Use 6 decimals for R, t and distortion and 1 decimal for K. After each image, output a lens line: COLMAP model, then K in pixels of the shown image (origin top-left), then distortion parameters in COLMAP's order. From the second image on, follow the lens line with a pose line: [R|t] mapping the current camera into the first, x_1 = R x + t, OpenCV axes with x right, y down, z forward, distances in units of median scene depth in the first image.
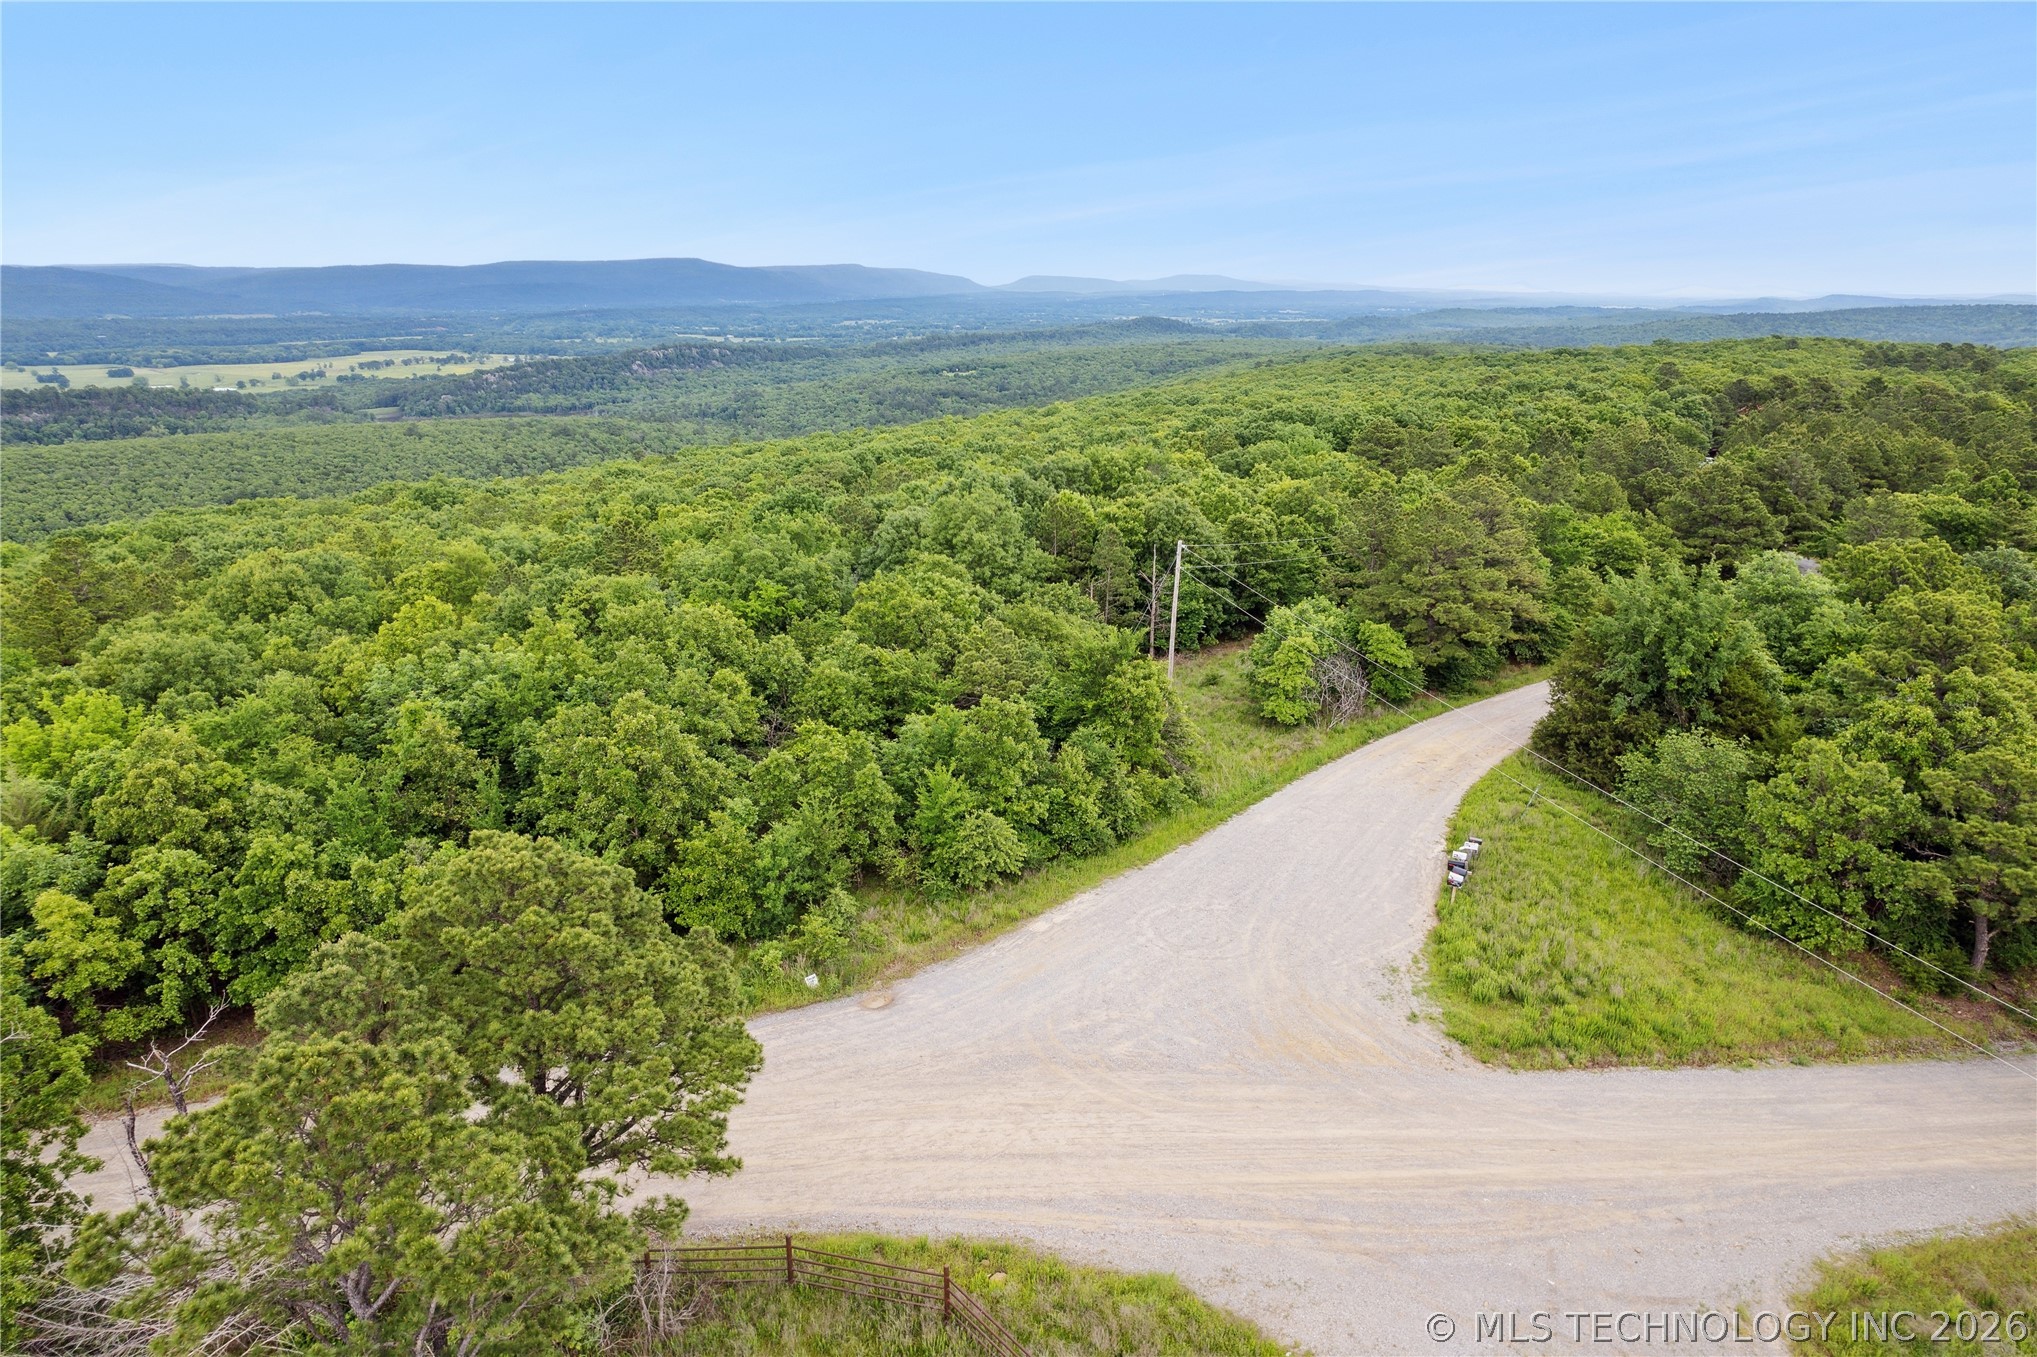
lens RADIAL K [[1309.9, 0, 1015.9], [0, 1309.9, 669.3], [0, 0, 1]] dist [-0.091081, 0.084266]
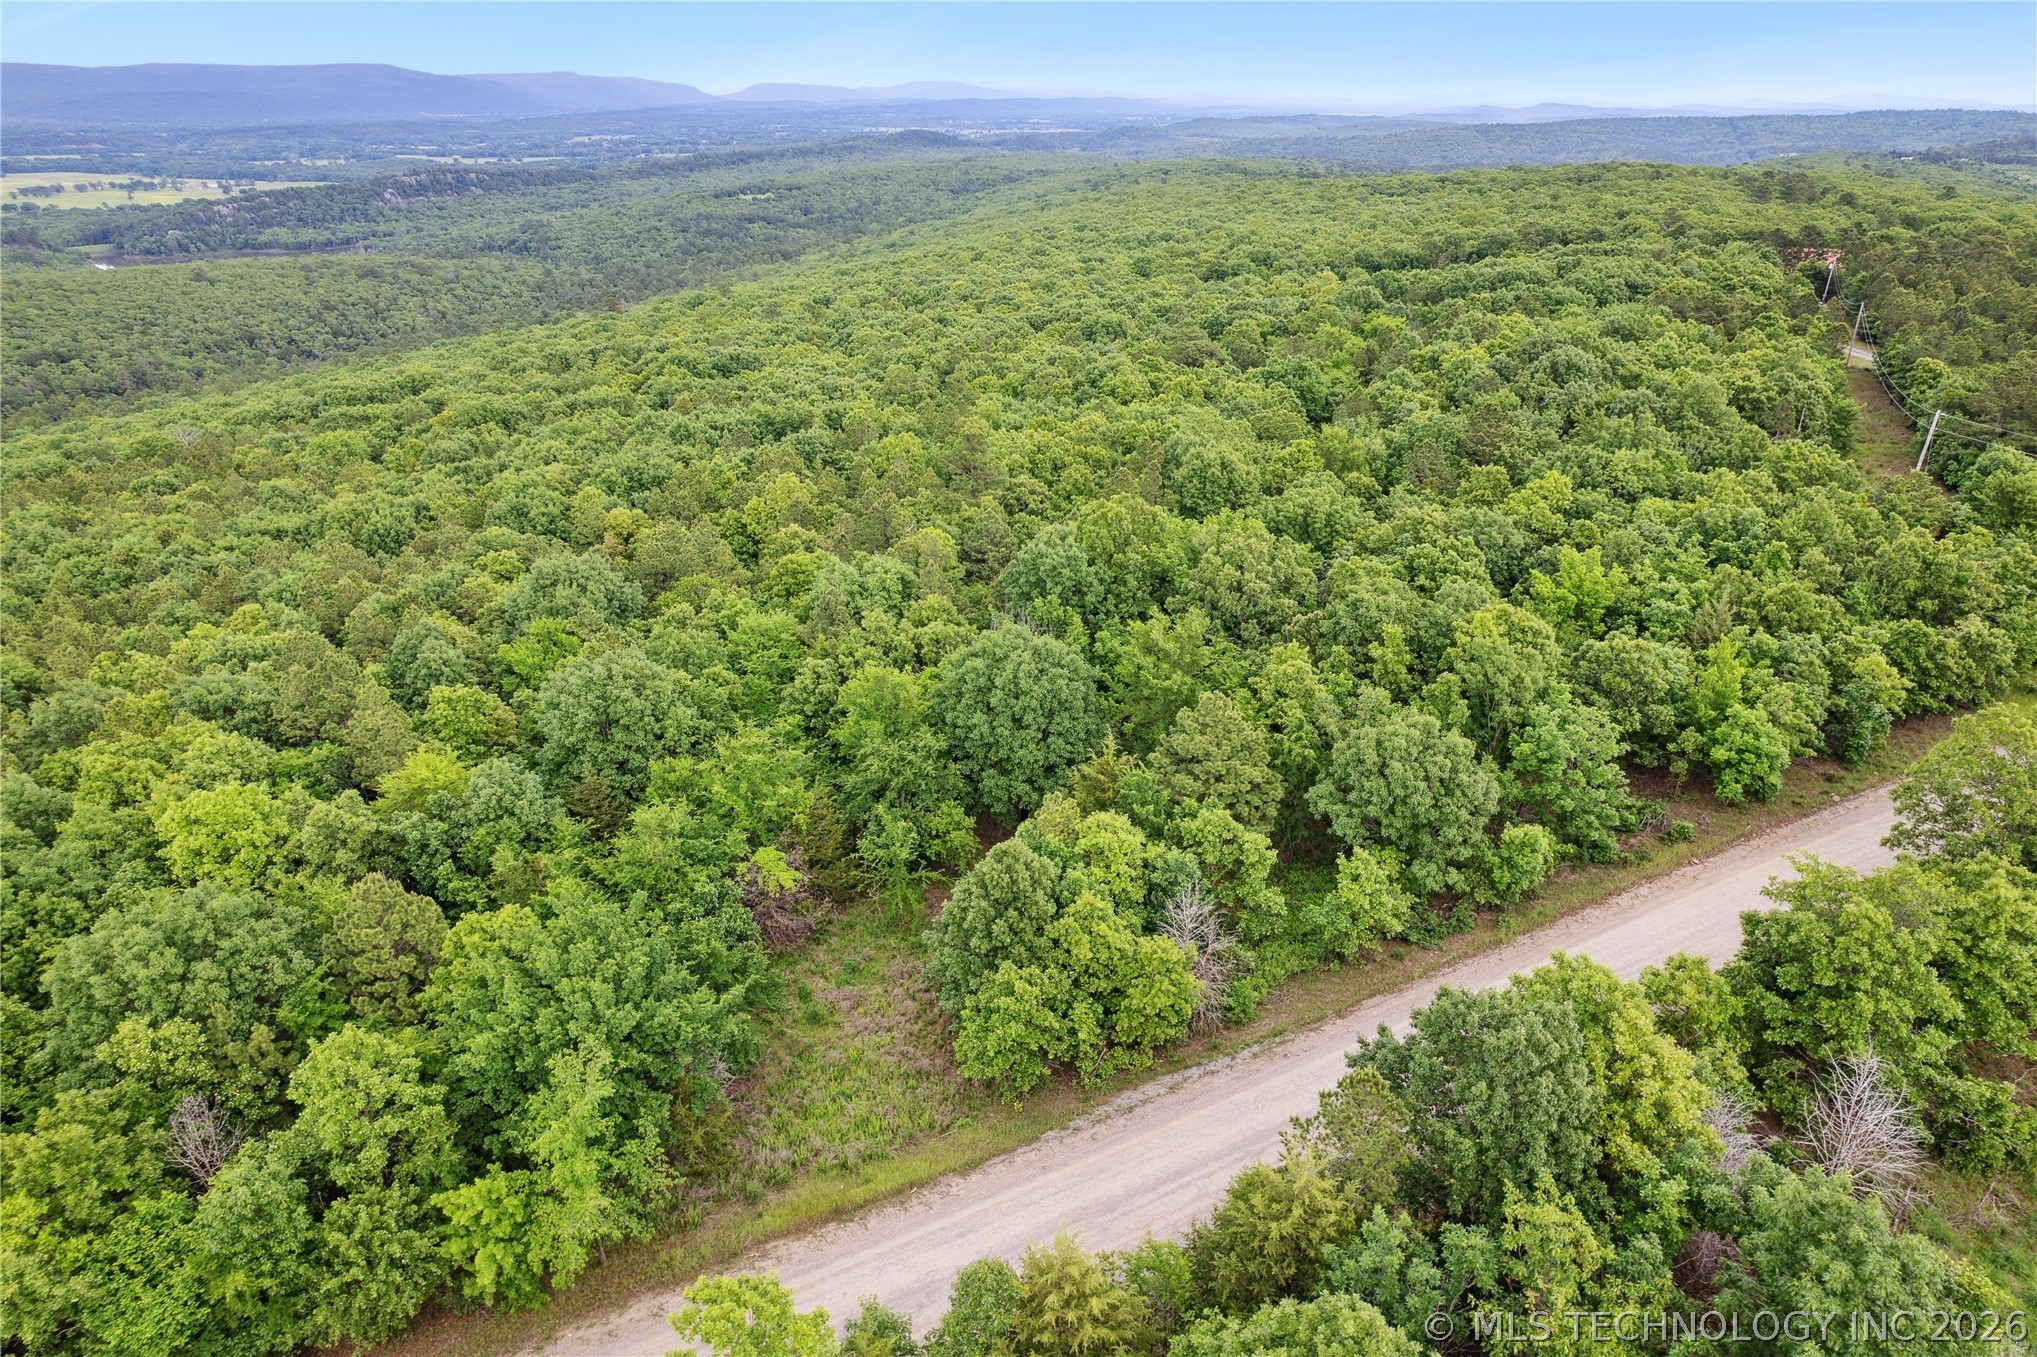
lens RADIAL K [[1309.9, 0, 1015.9], [0, 1309.9, 669.3], [0, 0, 1]] dist [-0.091081, 0.084266]
pose [[0.981048, -0.077034, 0.177795, -0.029247], [0.052713, 0.989074, 0.137676, -0.001647], [-0.186458, -0.125694, 0.974389, -0.006957]]
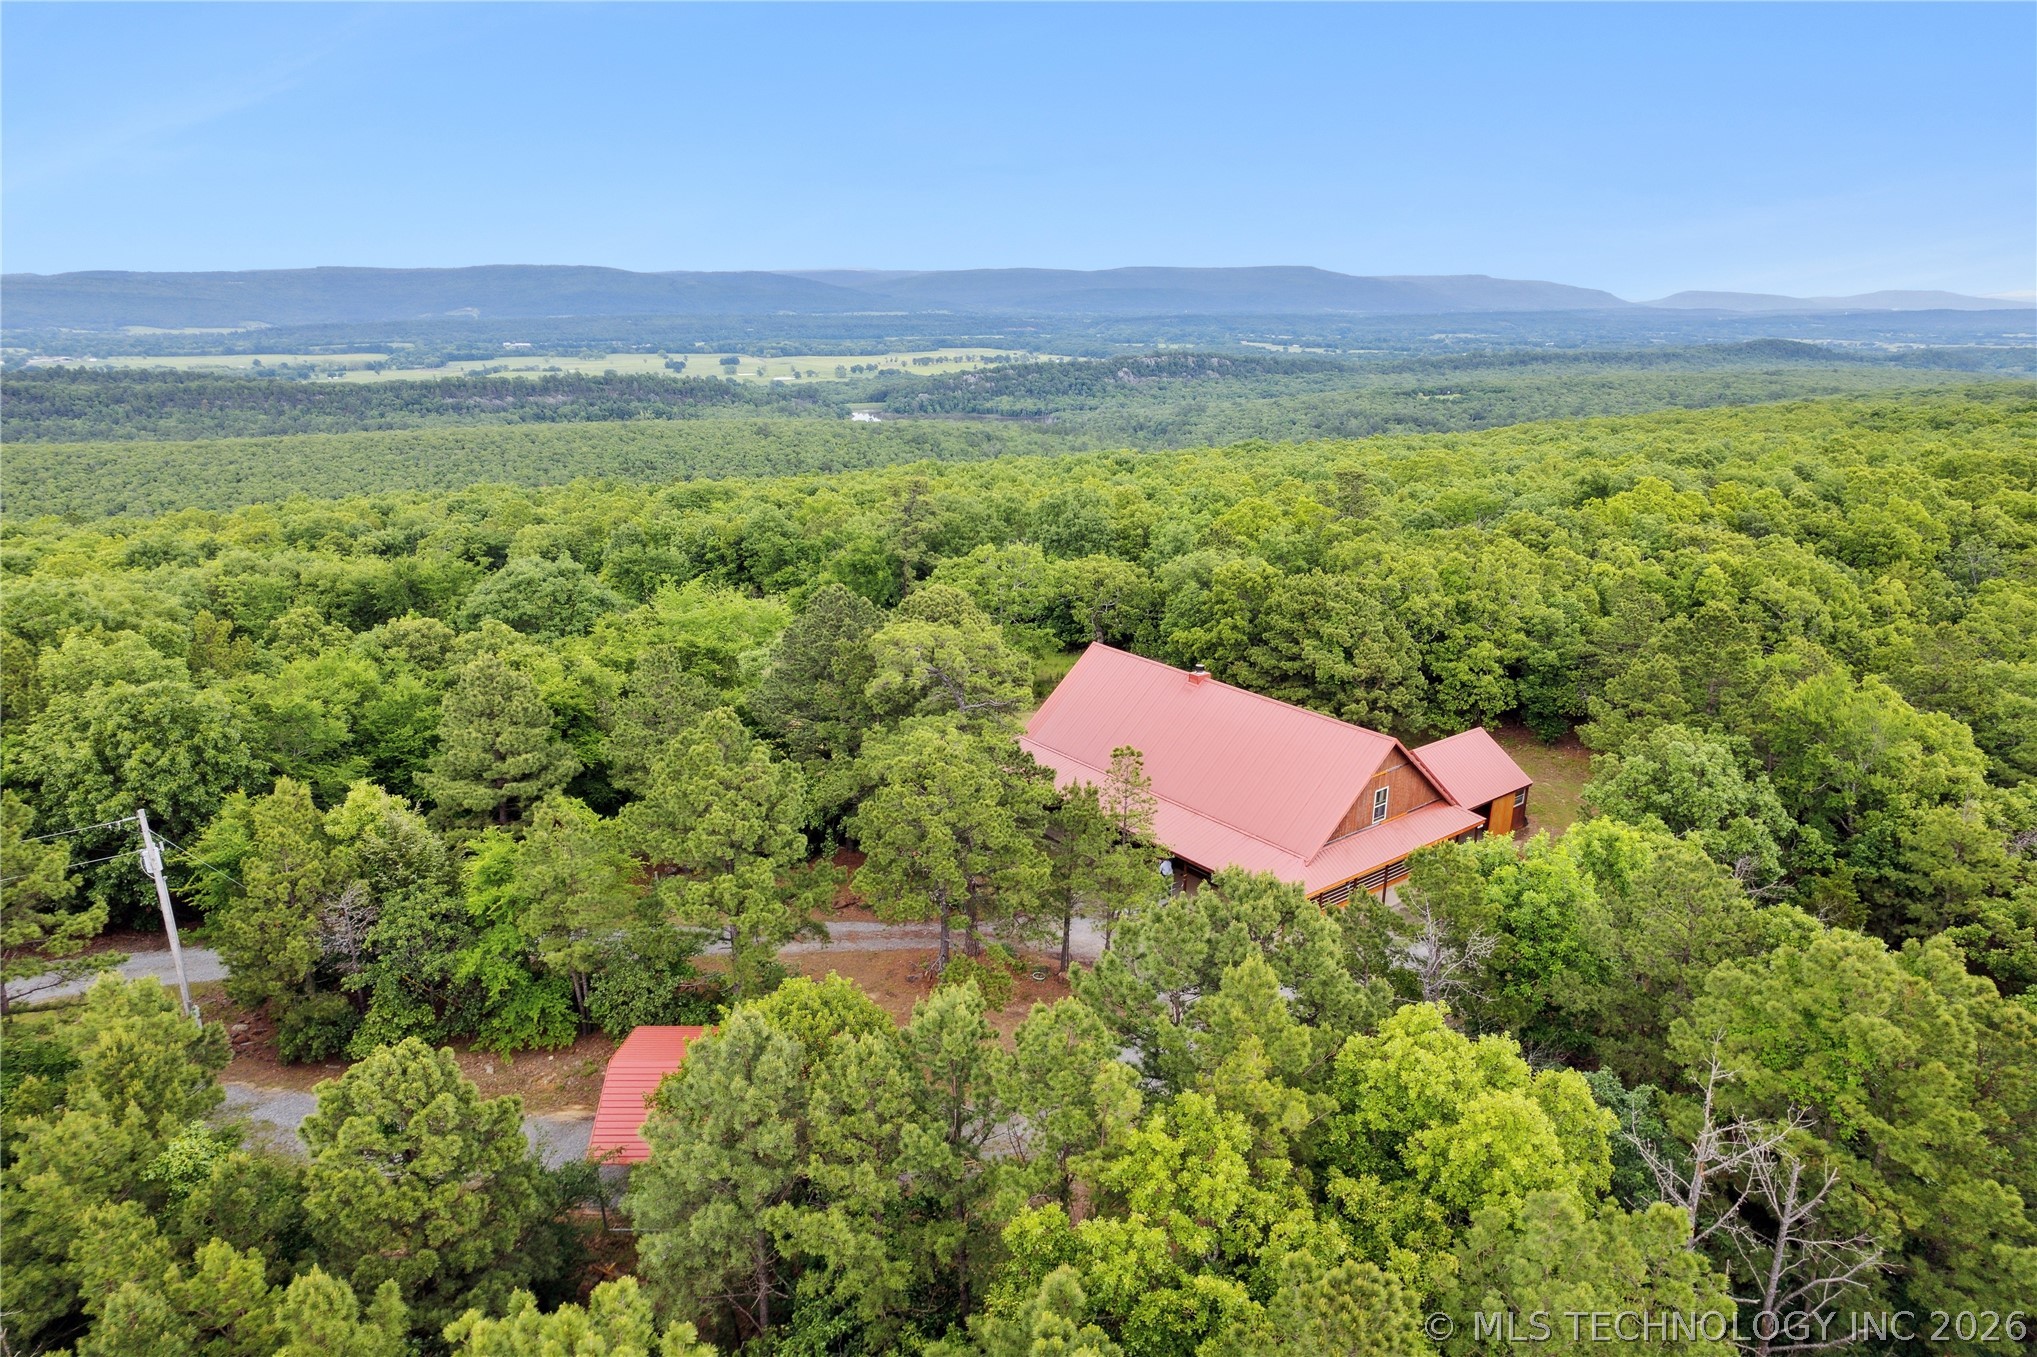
lens RADIAL K [[1310.0, 0, 1014.3], [0, 1310.0, 676.7], [0, 0, 1]] dist [-0.078352, 0.069706]
pose [[0.894319, 0.131560, -0.427652, 0.054472], [-0.132222, 0.990816, 0.028301, -0.017094], [0.427448, 0.031235, 0.903500, 0.060622]]
